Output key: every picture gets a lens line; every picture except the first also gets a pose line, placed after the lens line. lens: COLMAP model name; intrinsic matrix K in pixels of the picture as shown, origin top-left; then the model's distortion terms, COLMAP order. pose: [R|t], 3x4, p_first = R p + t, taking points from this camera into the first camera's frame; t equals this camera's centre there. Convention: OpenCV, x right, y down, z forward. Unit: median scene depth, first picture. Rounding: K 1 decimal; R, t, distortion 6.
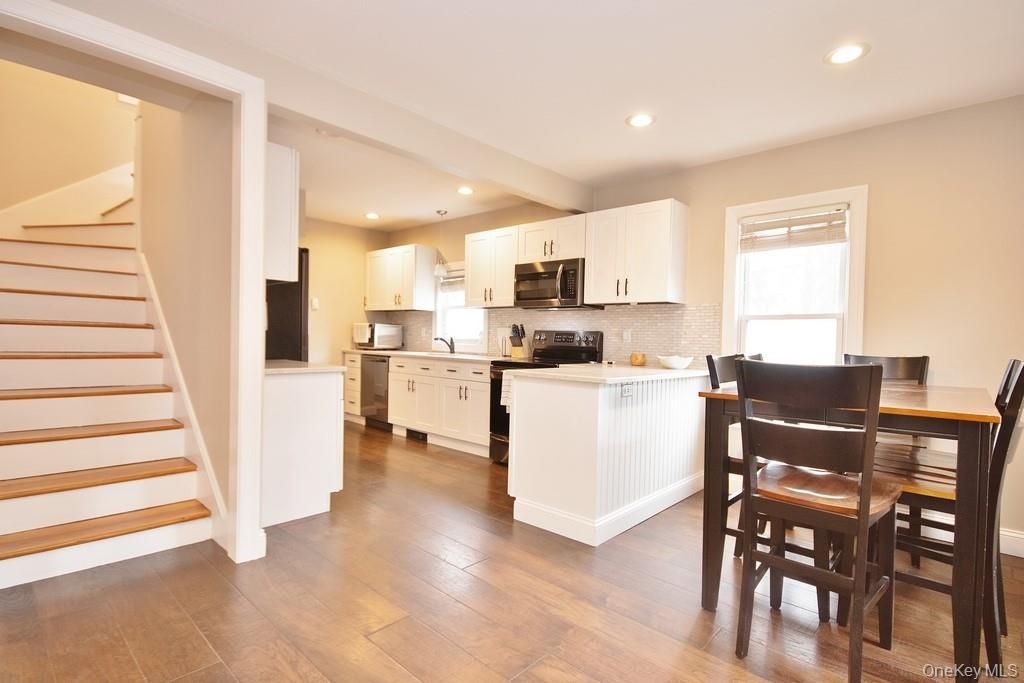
lens RADIAL K [[536.9, 0, 506.2], [0, 536.9, 346.6], [0, 0, 1]] dist [0.005920, -0.003412]
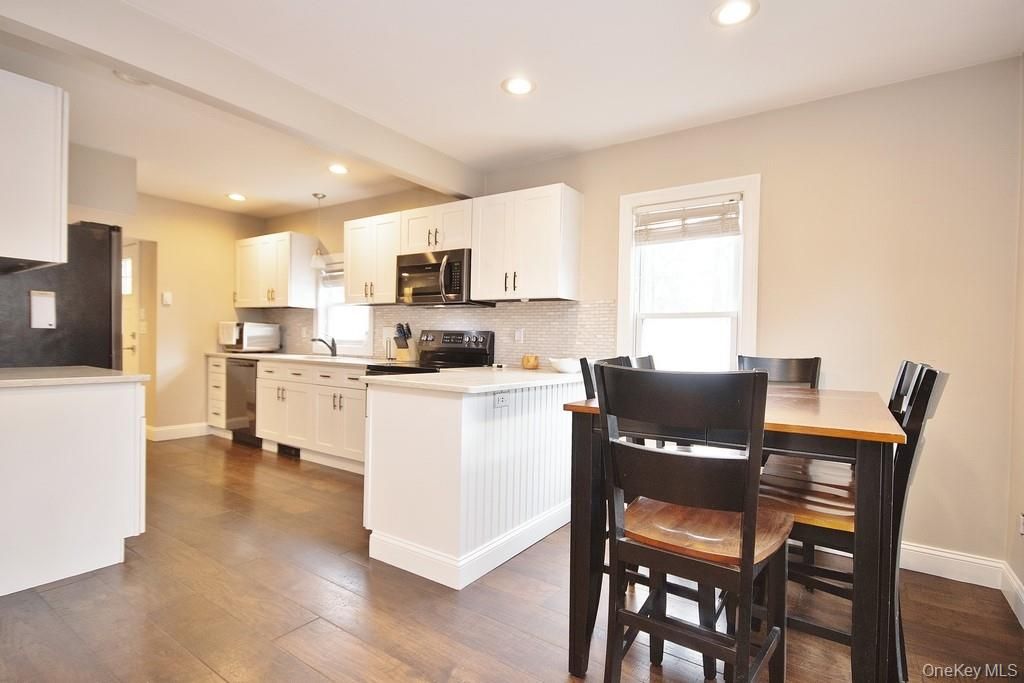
lens RADIAL K [[536.9, 0, 518.1], [0, 536.9, 344.2], [0, 0, 1]] dist [0.005920, -0.003412]
pose [[0.988047, -0.001514, 0.154146, 0.096929], [0.002791, 0.999964, -0.008069, 0.000908], [-0.154128, 0.008402, 0.988015, 0.125591]]
